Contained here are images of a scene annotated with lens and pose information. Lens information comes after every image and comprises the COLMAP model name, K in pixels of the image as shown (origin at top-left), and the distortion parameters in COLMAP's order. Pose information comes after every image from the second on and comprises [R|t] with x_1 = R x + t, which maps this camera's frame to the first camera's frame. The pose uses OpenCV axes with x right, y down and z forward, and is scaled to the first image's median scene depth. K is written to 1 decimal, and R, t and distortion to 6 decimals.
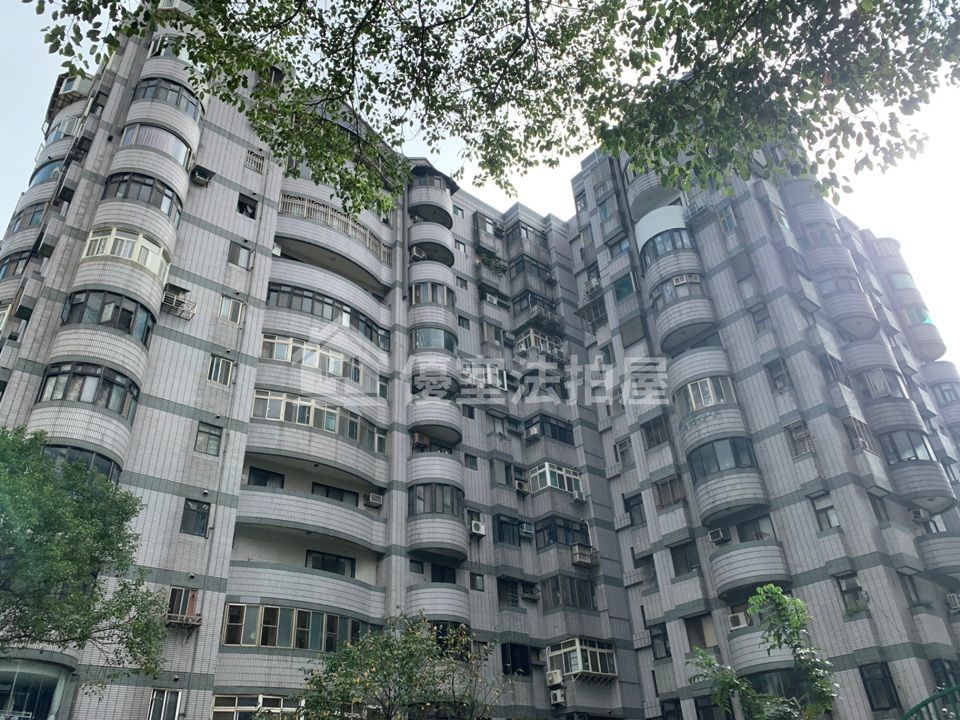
lens RADIAL K [[735.2, 0, 474.7], [0, 735.2, 356.9], [0, 0, 1]] dist [0.081577, -0.137727]
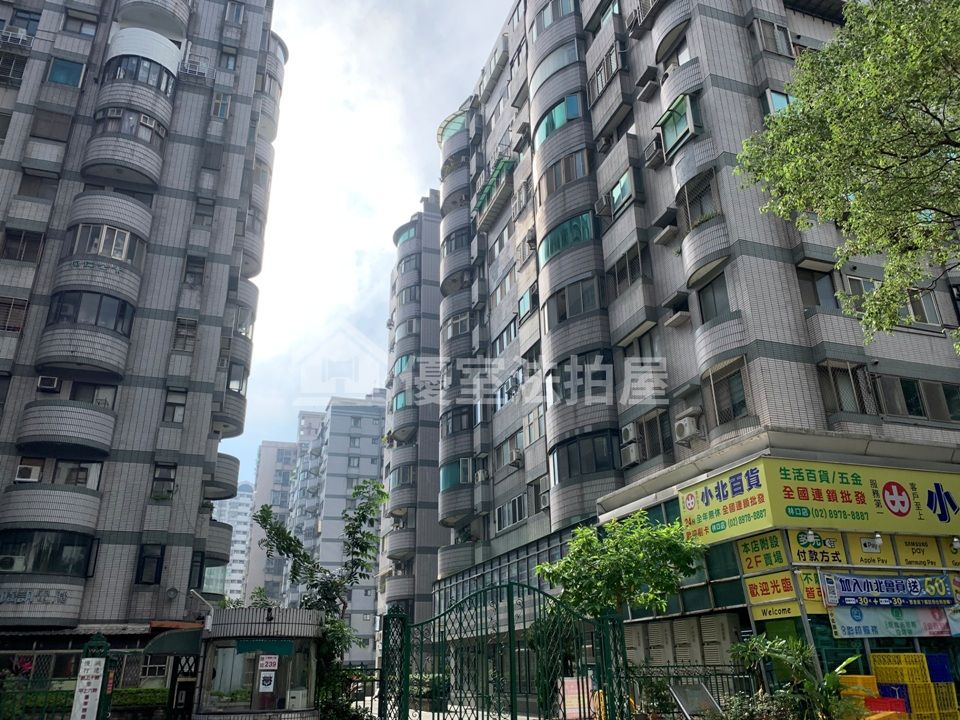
lens RADIAL K [[734.4, 0, 485.5], [0, 734.4, 363.2], [0, 0, 1]] dist [0.047871, -0.056214]
pose [[0.352644, 0.400391, 0.845772, -0.229300], [-0.511899, 0.839148, -0.183820, 0.102043], [-0.783327, -0.368127, 0.500880, 0.129016]]
